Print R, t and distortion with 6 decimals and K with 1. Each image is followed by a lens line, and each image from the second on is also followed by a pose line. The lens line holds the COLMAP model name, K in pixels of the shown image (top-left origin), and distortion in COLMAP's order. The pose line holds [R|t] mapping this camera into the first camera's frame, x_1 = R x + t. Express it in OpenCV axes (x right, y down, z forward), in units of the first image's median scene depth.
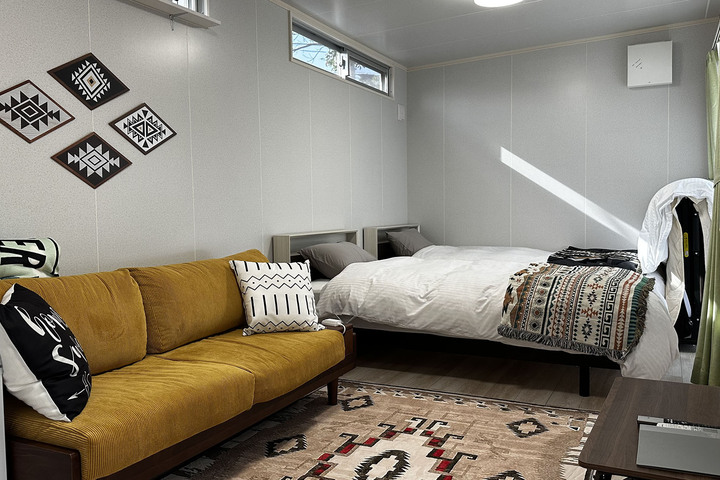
lens RADIAL K [[642.7, 0, 346.6], [0, 642.7, 223.8], [0, 0, 1]] dist [0.178009, -0.320400]
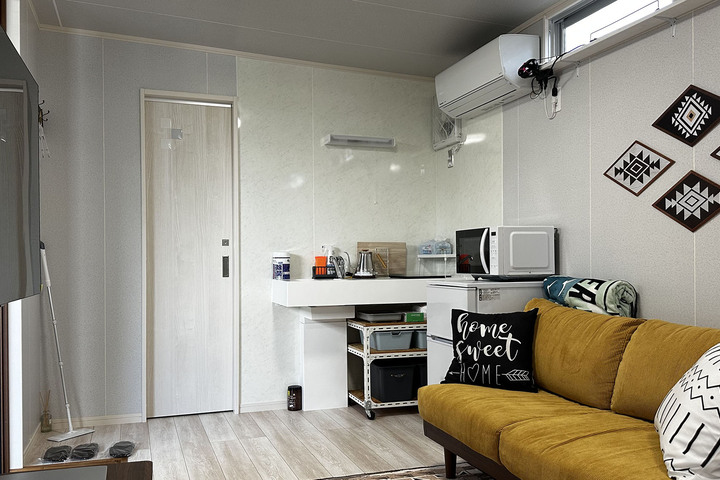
lens RADIAL K [[624.4, 0, 360.2], [0, 624.4, 257.6], [0, 0, 1]] dist [0.110323, -0.210687]
pose [[-0.691404, 0.015780, -0.722296, 0.561039], [-0.002400, 0.999706, 0.024138, -0.037542], [0.722464, 0.018422, -0.691163, 1.250785]]
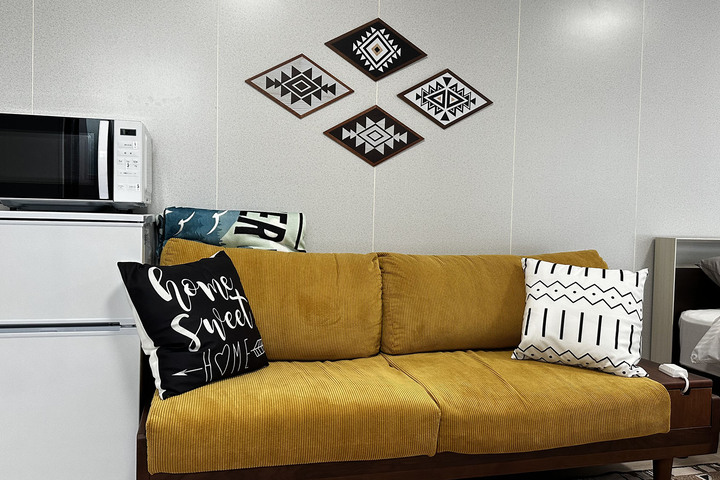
lens RADIAL K [[588.9, 0, 360.0], [0, 588.9, 240.0], [0, 0, 1]] dist [0.133109, -0.157612]
pose [[0.662014, 0.053710, -0.747565, 0.232123], [-0.054288, 0.998245, 0.023645, 0.031585], [0.747523, 0.024930, 0.663768, 0.421400]]
